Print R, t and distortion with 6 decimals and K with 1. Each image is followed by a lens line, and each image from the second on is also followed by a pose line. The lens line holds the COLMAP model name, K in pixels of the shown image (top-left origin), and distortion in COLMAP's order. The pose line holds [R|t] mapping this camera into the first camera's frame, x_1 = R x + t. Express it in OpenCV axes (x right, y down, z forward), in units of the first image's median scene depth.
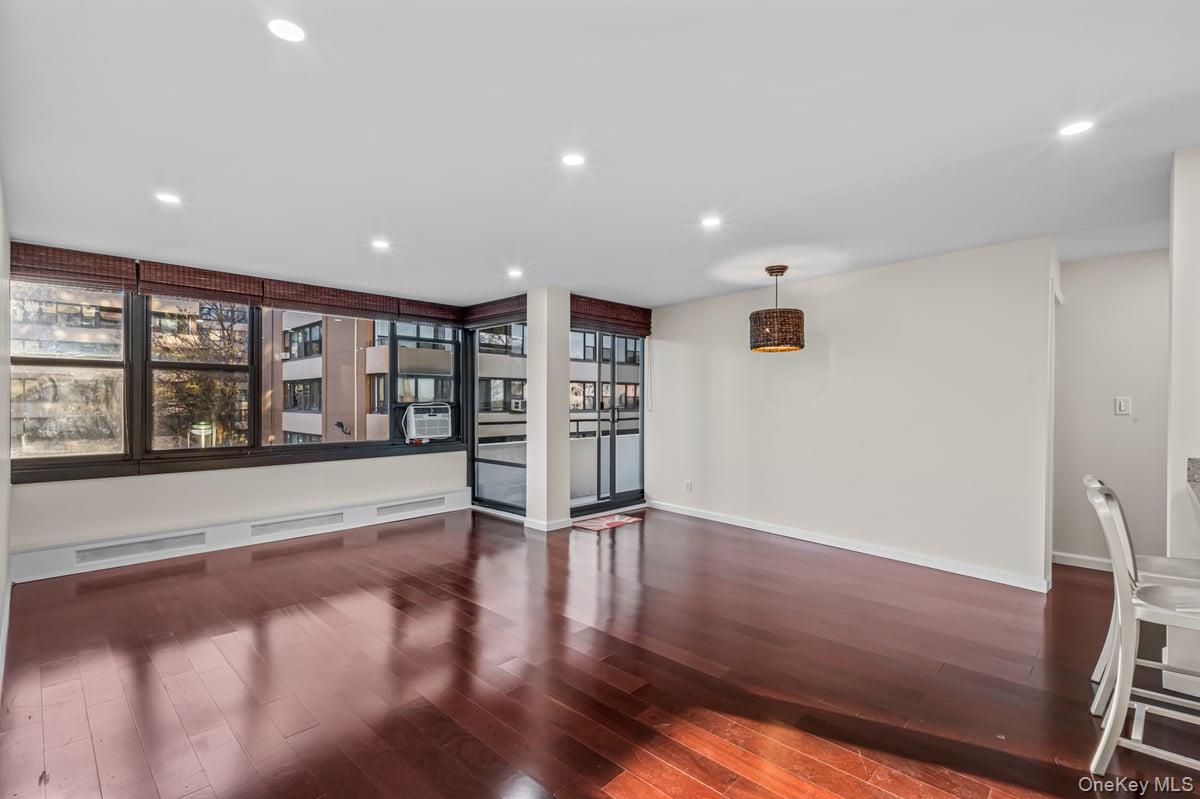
lens RADIAL K [[549.9, 0, 579.2], [0, 549.9, 399.9], [0, 0, 1]] dist [-0.002074, -0.000361]
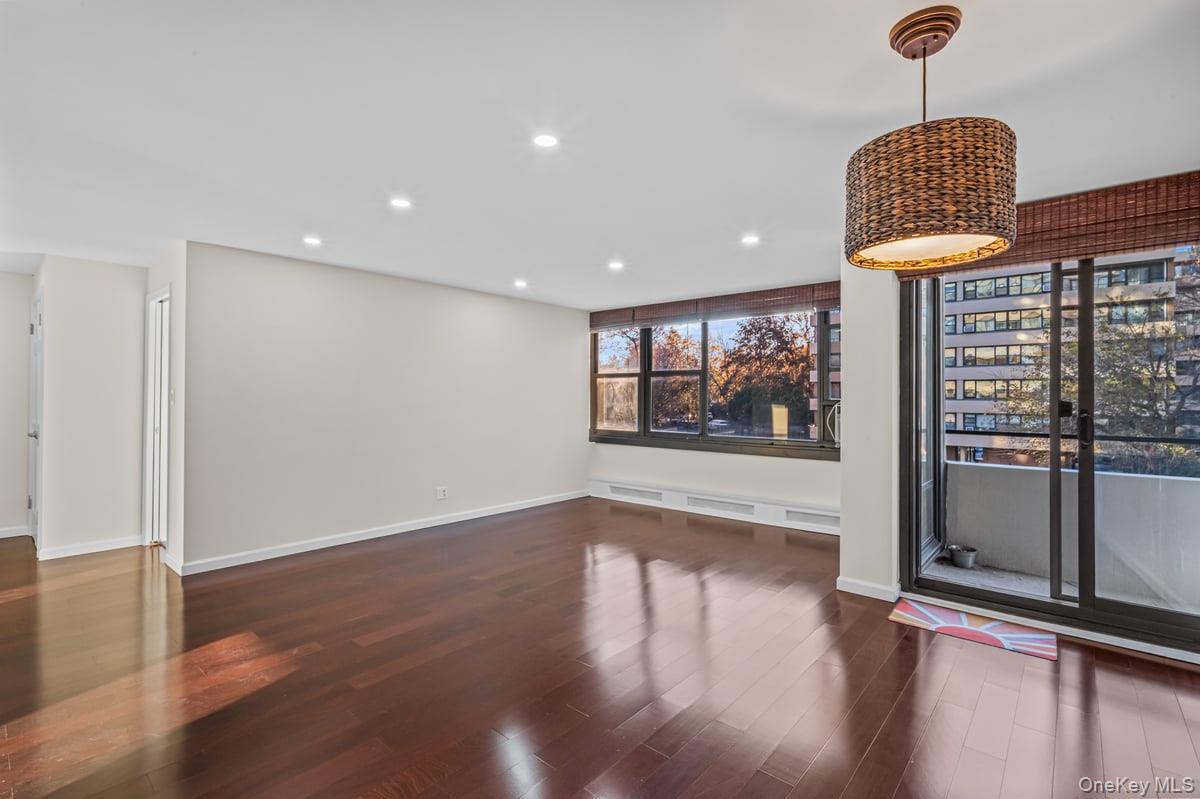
lens RADIAL K [[549.9, 0, 610.9], [0, 549.9, 389.0], [0, 0, 1]] dist [-0.002074, -0.000361]
pose [[0.061284, -0.019255, -0.997935, 0.639232], [0.002317, 0.999814, -0.019149, 0.005444], [0.998118, -0.001139, 0.061317, 0.725533]]
